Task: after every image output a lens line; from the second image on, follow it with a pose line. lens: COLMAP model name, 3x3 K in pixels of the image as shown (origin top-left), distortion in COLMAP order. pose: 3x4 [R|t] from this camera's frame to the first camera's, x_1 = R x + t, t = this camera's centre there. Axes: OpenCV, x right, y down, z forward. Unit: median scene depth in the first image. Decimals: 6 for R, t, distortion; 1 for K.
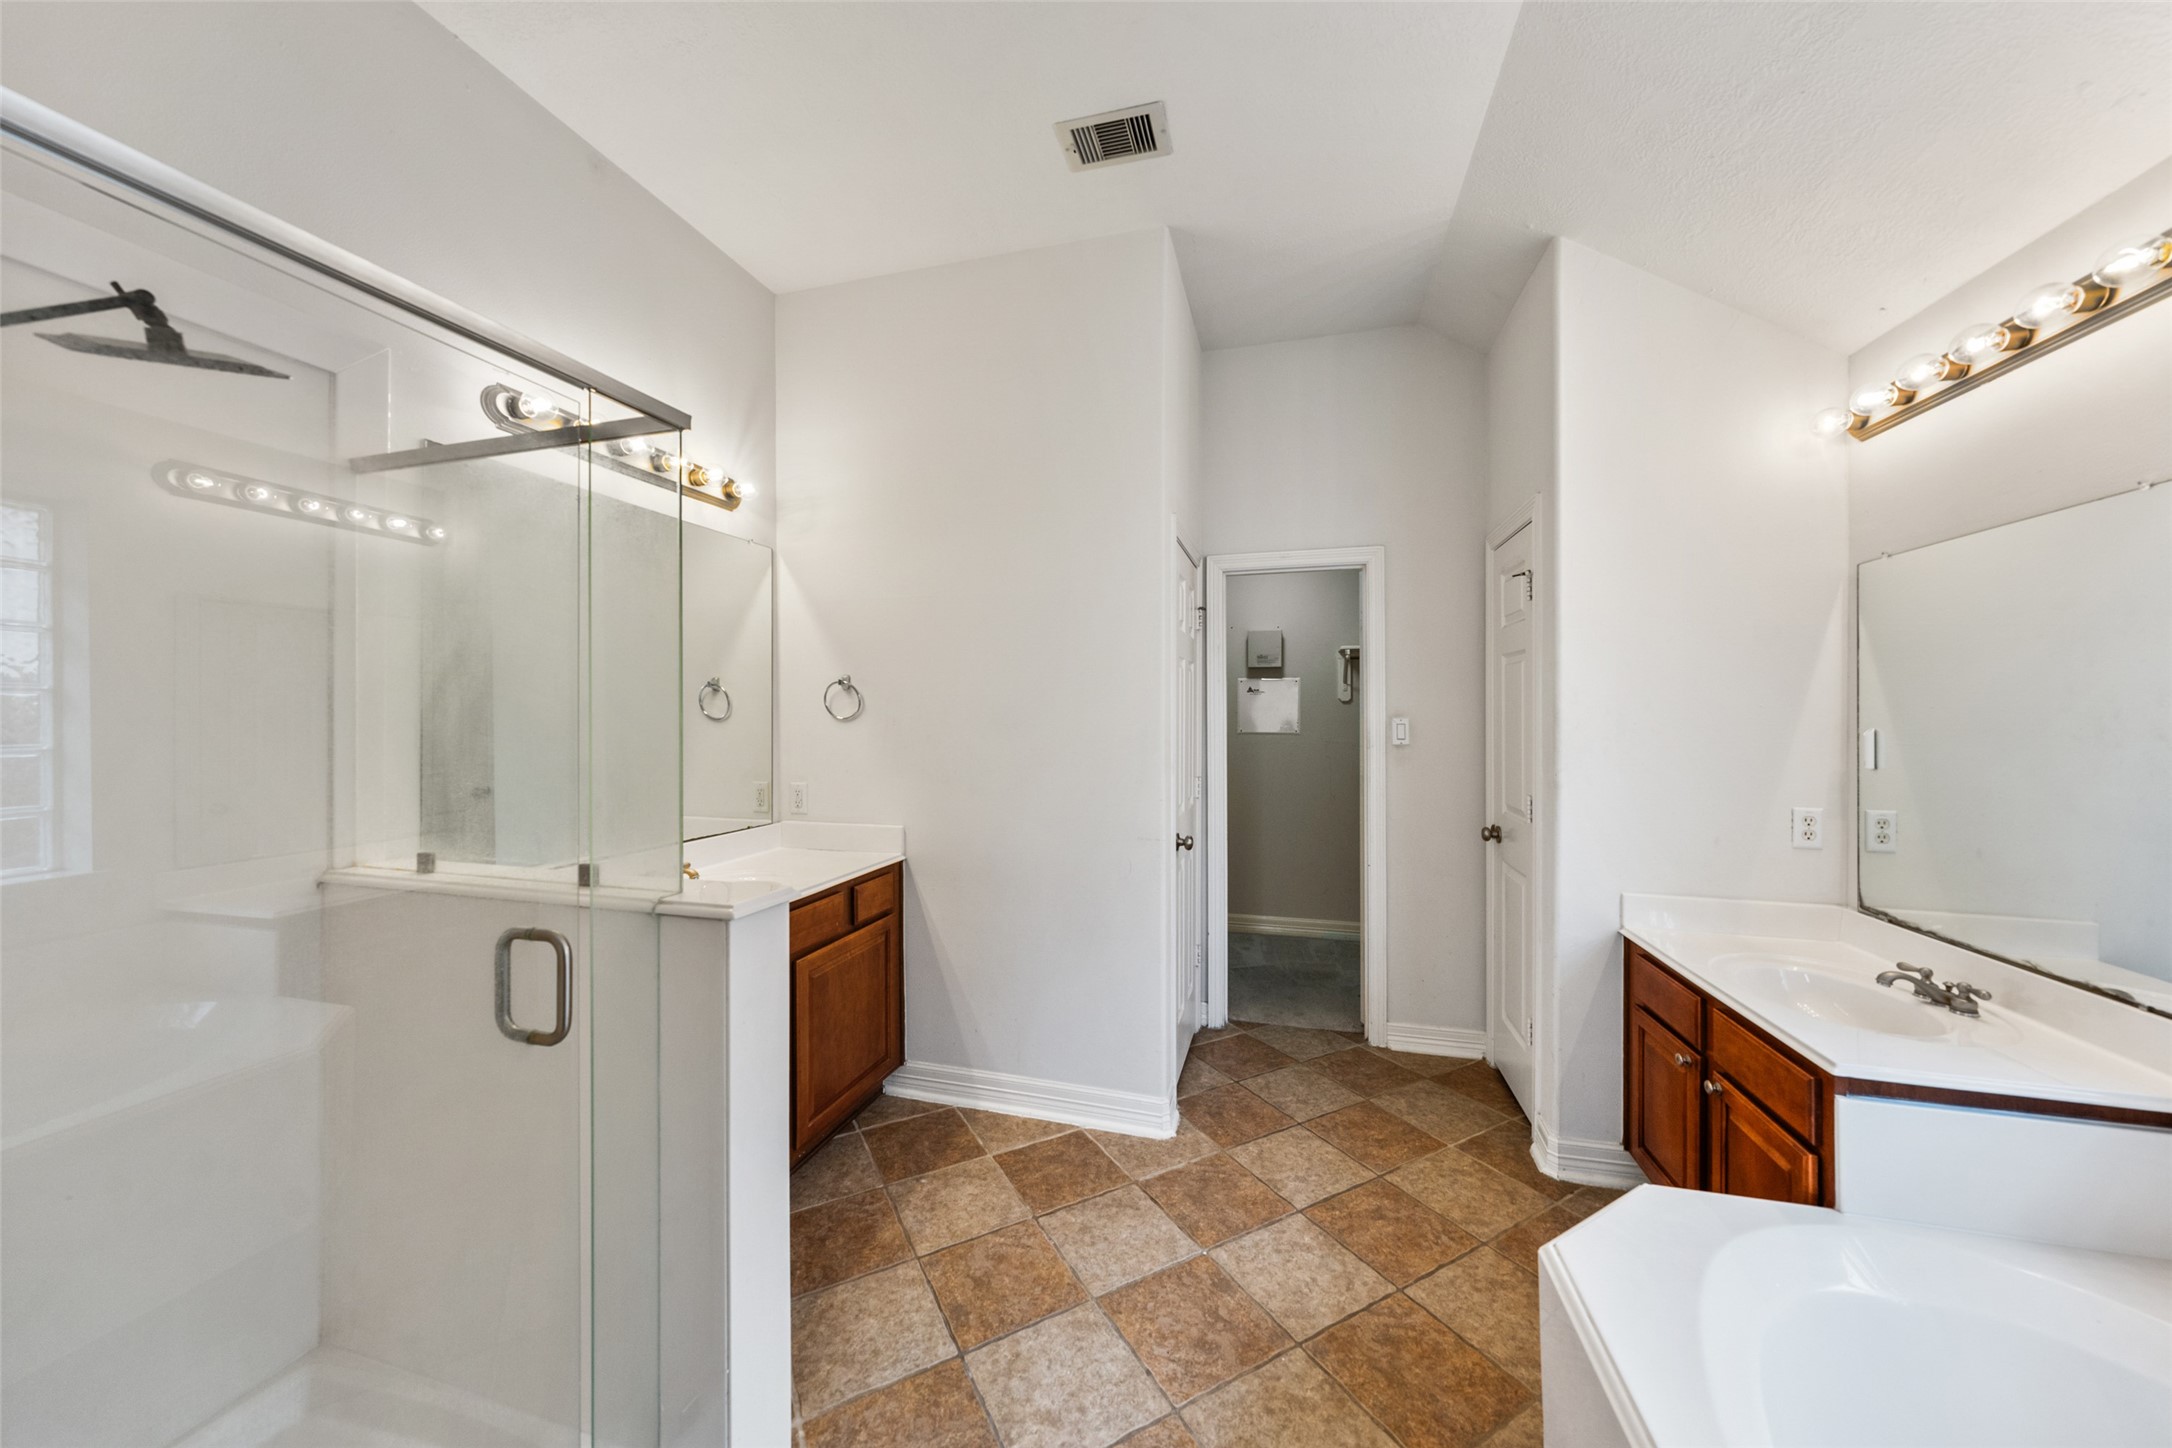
lens RADIAL K [[747.4, 0, 1071.8], [0, 747.4, 715.2], [0, 0, 1]] dist [-0.006898, 0.000984]
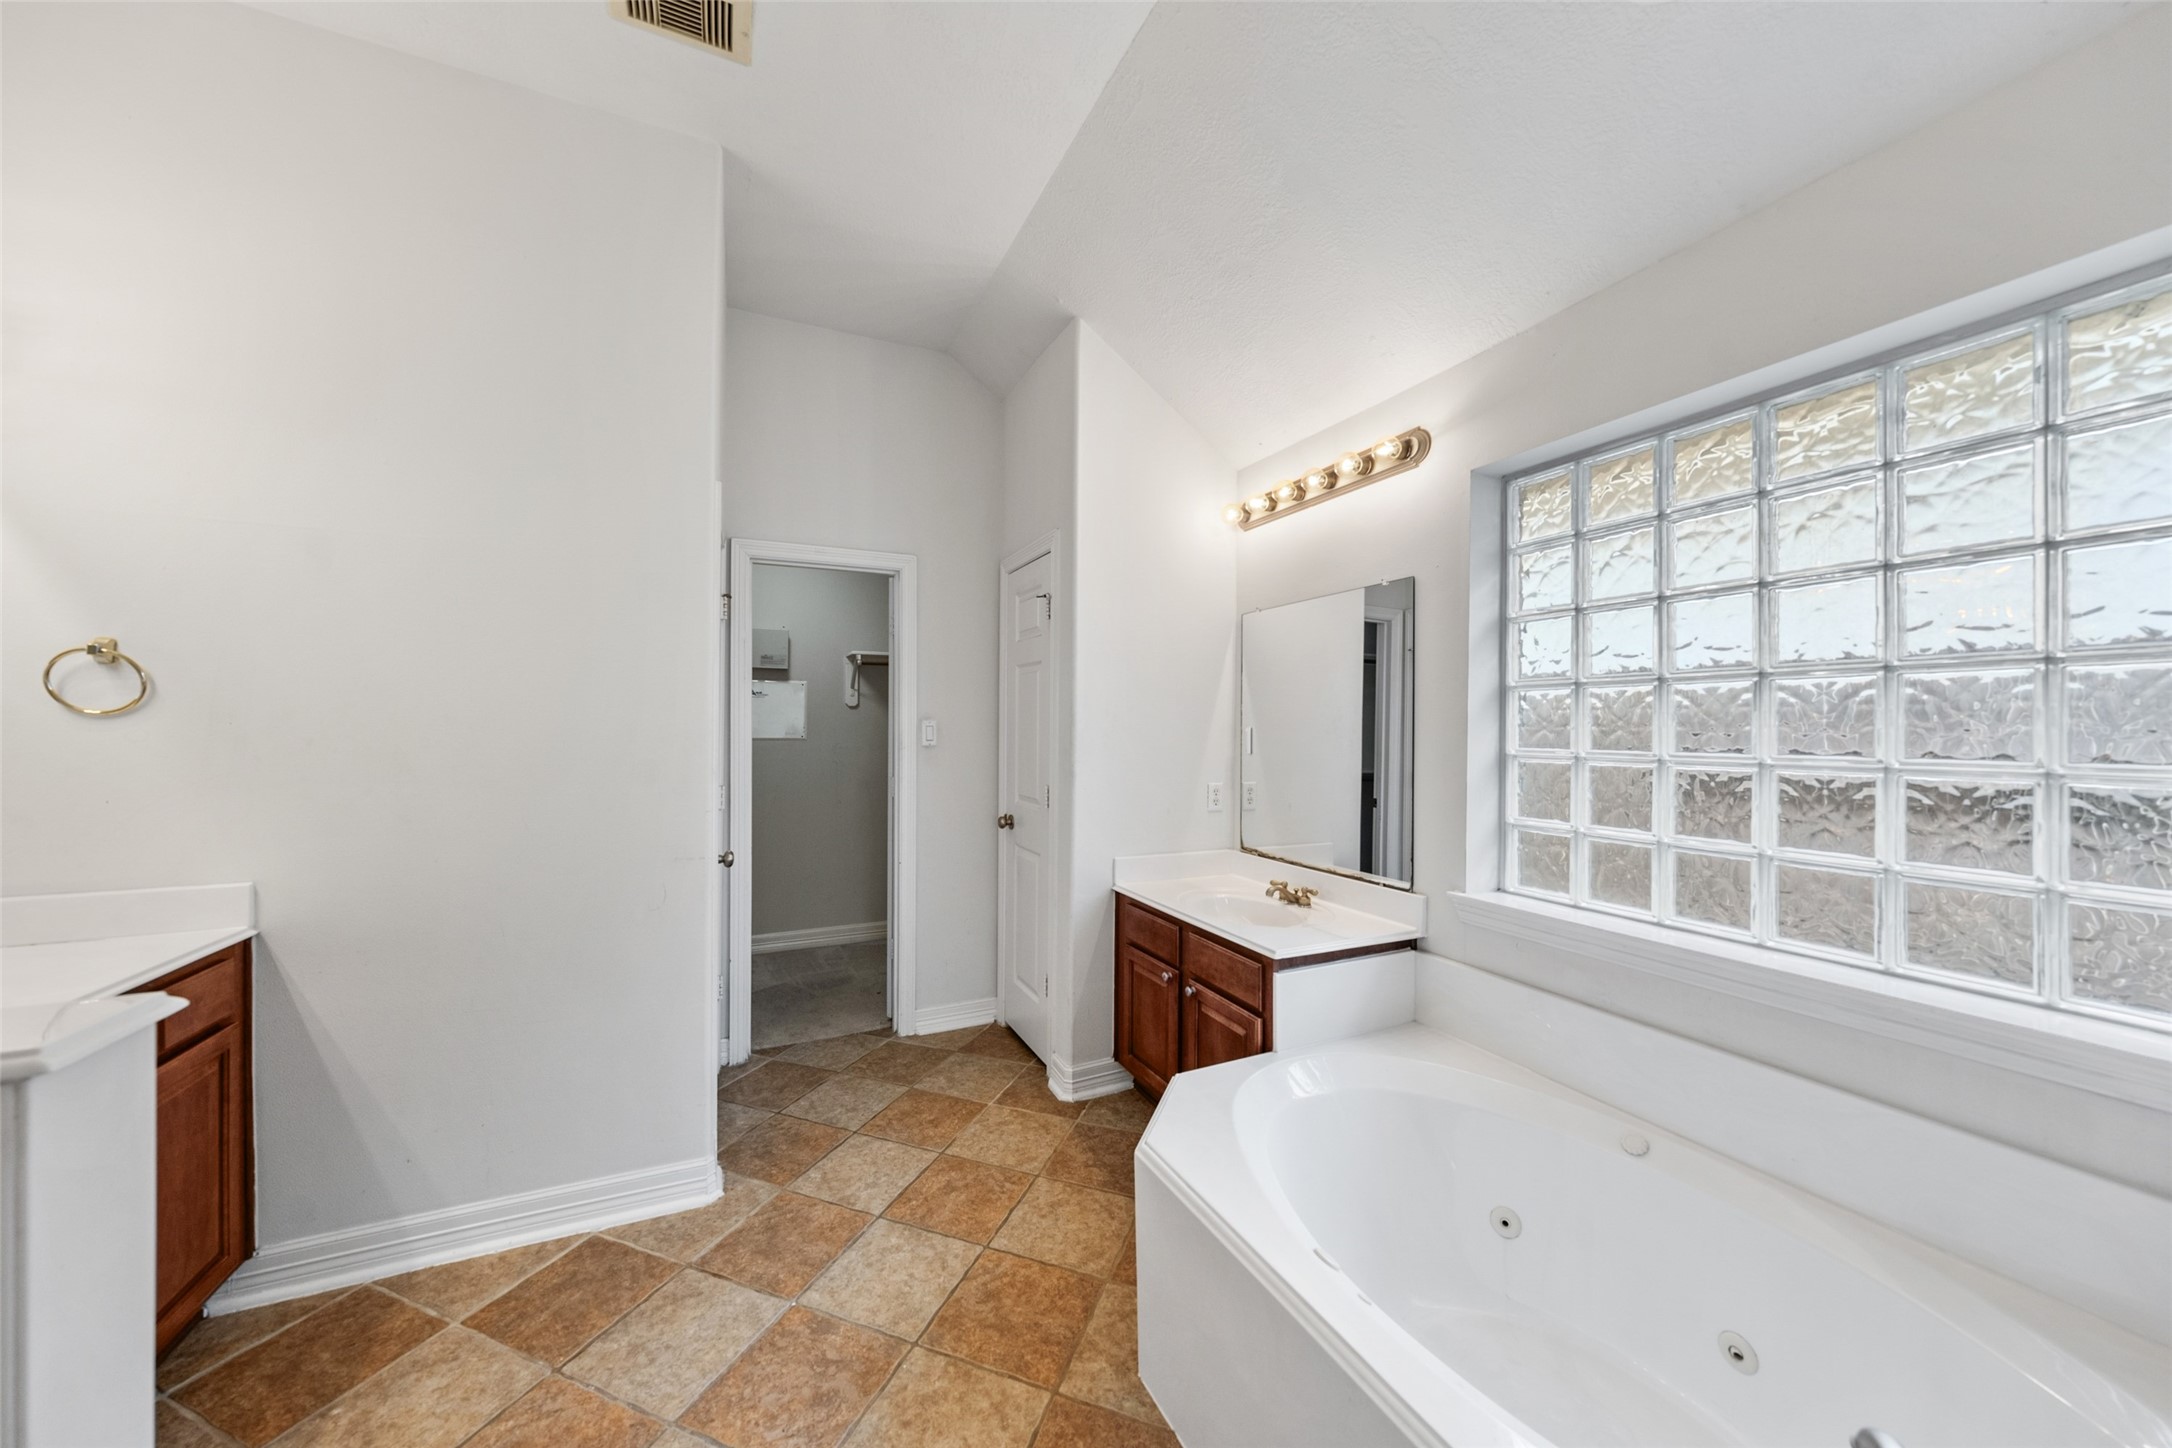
lens RADIAL K [[747.4, 0, 1075.1], [0, 747.4, 729.7], [0, 0, 1]] dist [-0.006898, 0.000984]
pose [[0.760073, 0.000060, 0.649838, -0.127728], [-0.003384, 0.999987, 0.003866, 0.016276], [-0.649829, -0.005138, 0.760063, 0.080008]]
